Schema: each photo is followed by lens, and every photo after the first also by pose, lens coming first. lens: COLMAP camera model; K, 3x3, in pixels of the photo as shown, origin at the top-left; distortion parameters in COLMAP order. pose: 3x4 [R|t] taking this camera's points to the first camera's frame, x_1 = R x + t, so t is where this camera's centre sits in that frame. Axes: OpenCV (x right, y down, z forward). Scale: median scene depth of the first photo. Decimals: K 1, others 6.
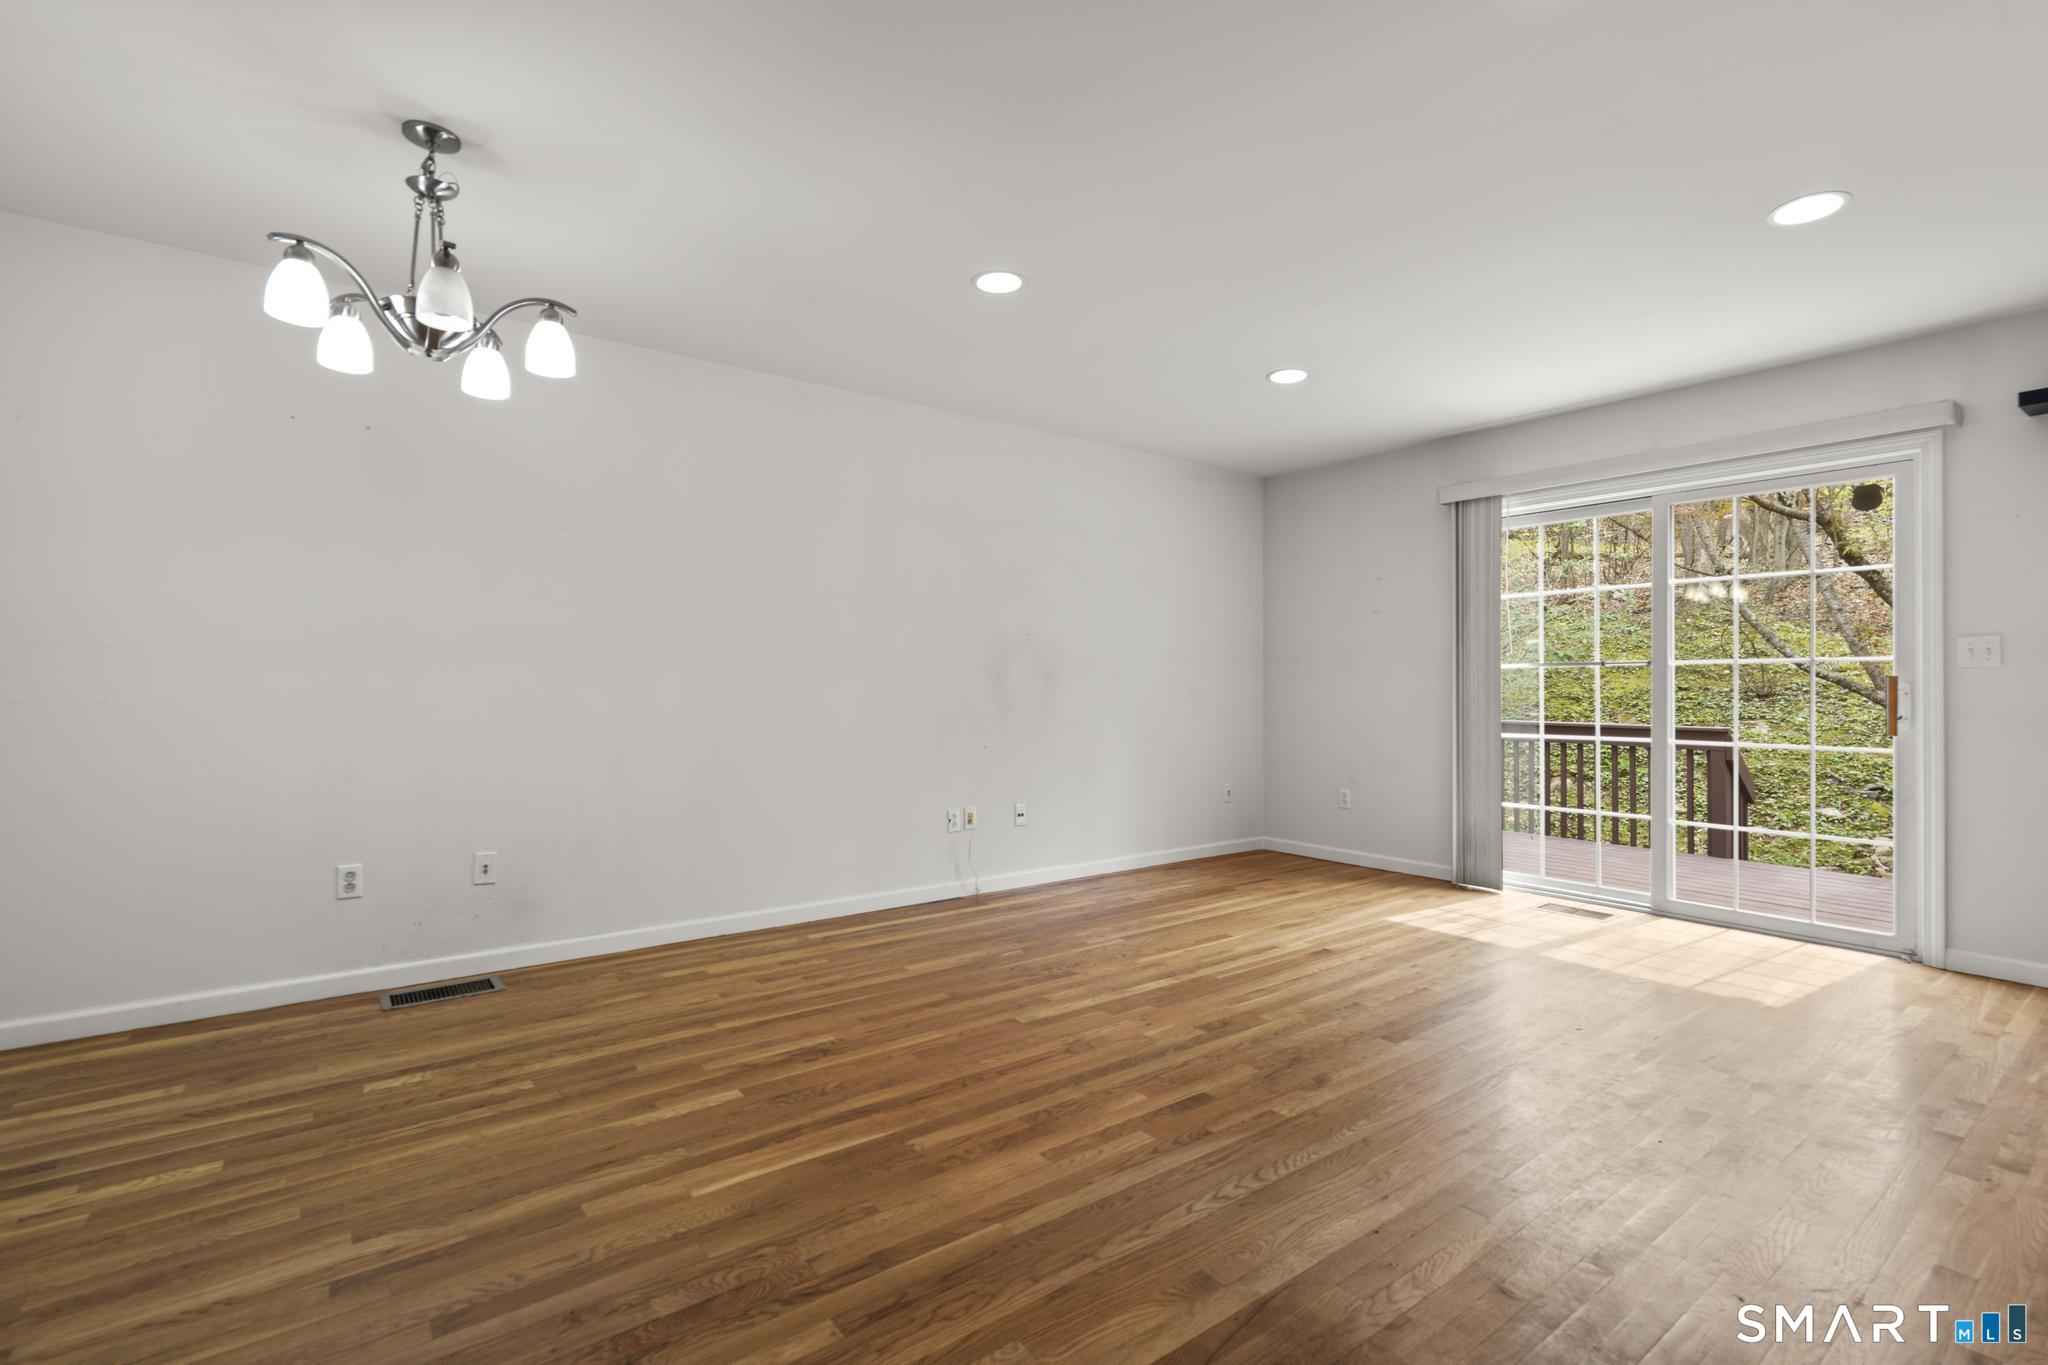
lens RADIAL K [[922.7, 0, 1032.3], [0, 922.7, 675.7], [0, 0, 1]] dist [-0.002805, 0.001784]
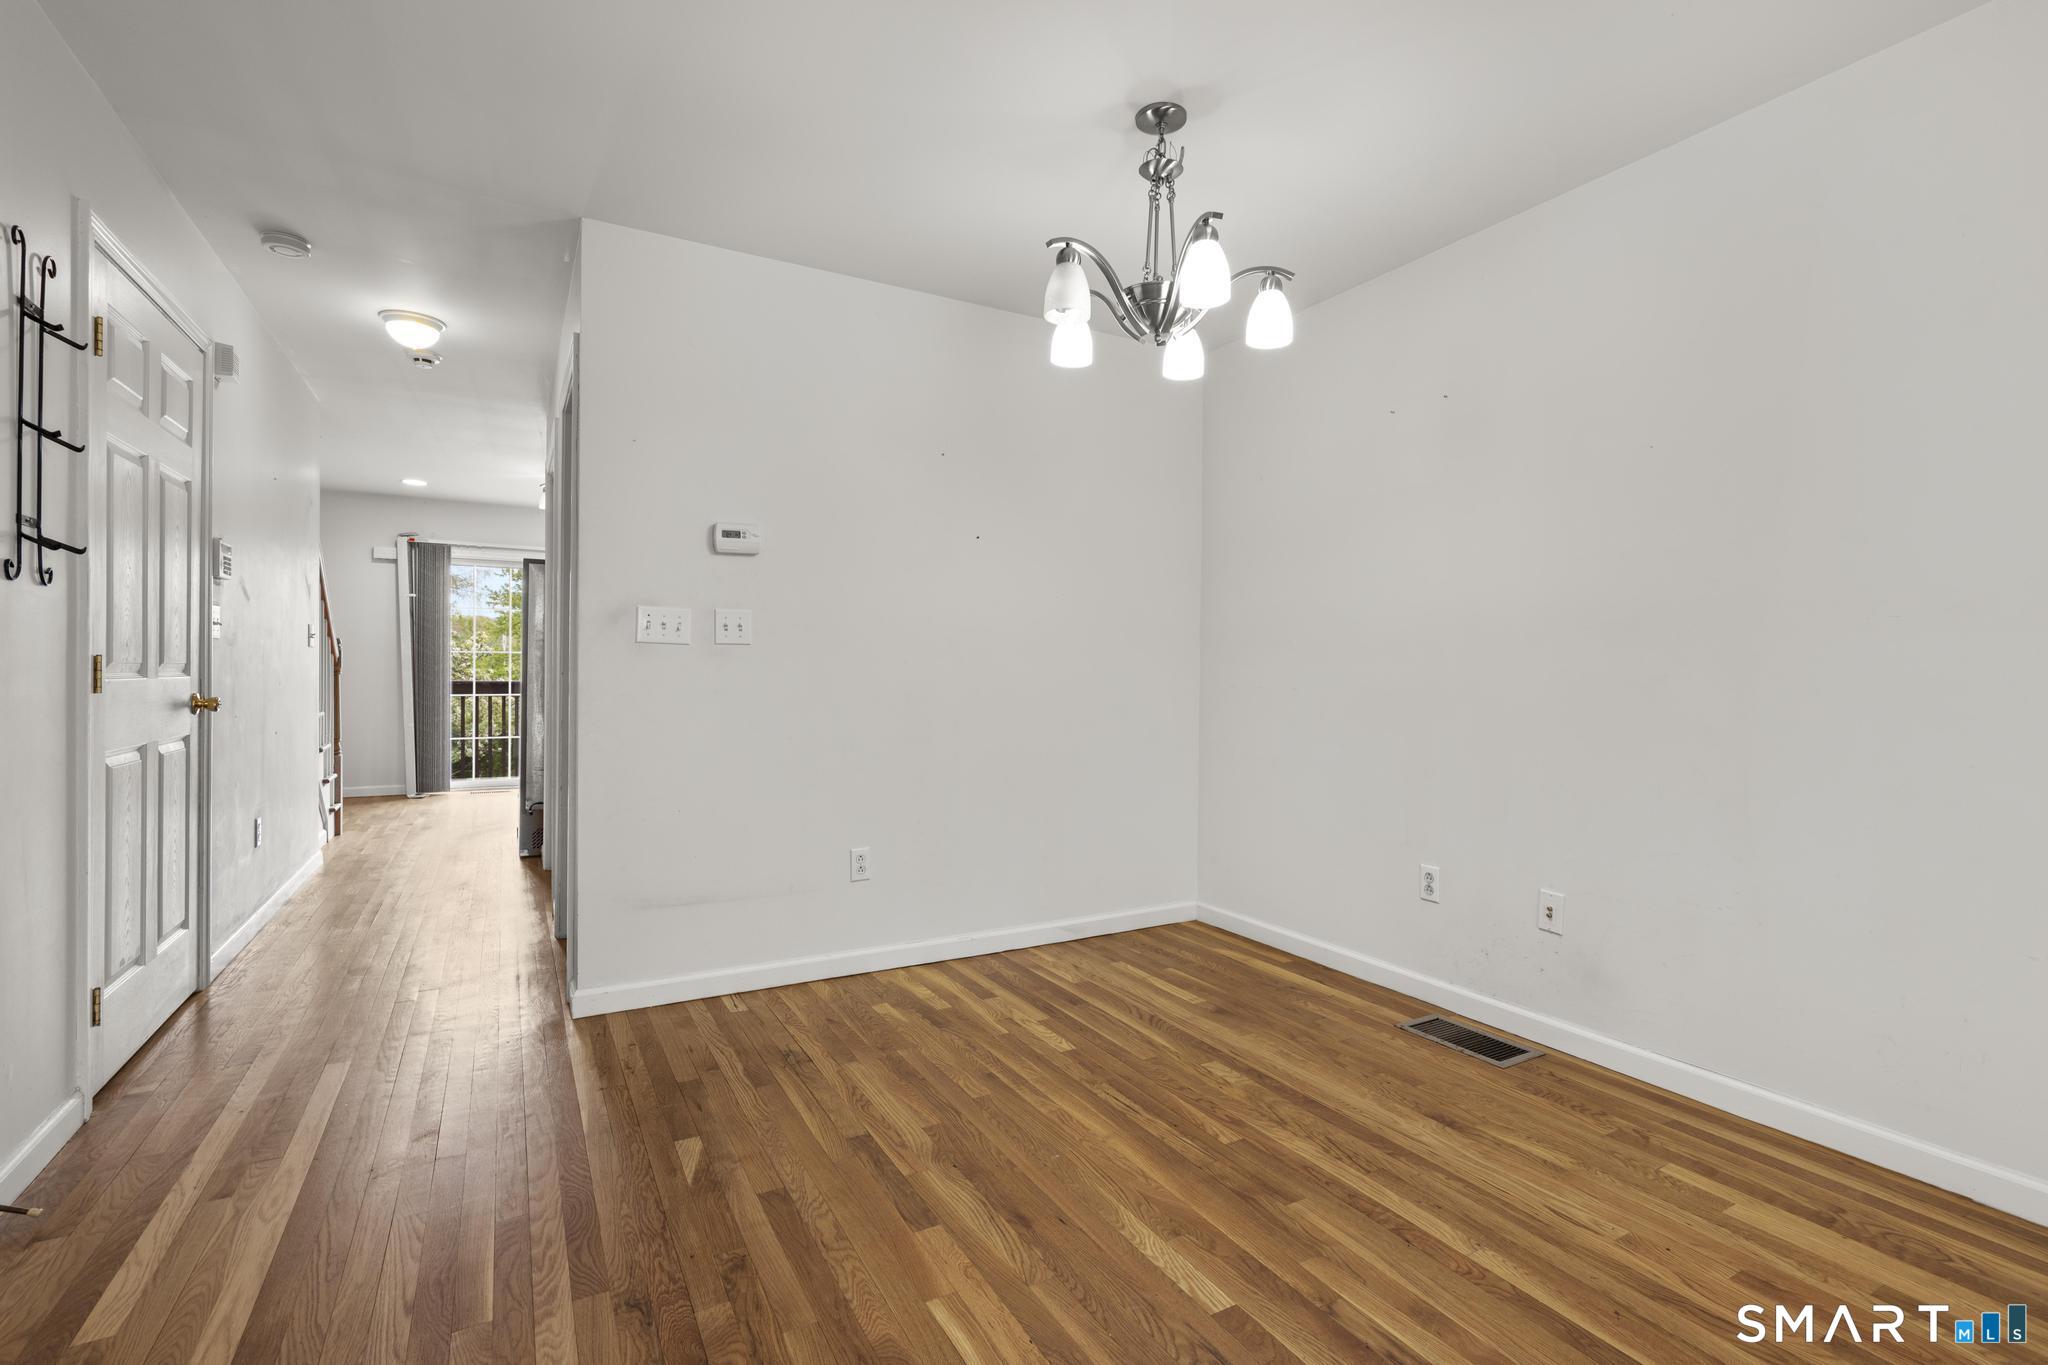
lens RADIAL K [[922.7, 0, 1032.3], [0, 922.7, 675.7], [0, 0, 1]] dist [-0.002805, 0.001784]
pose [[-0.129068, -0.002215, -0.991633, 0.313772], [0.004445, 0.999986, -0.002812, 0.012866], [0.991626, -0.004771, -0.129056, 0.887052]]
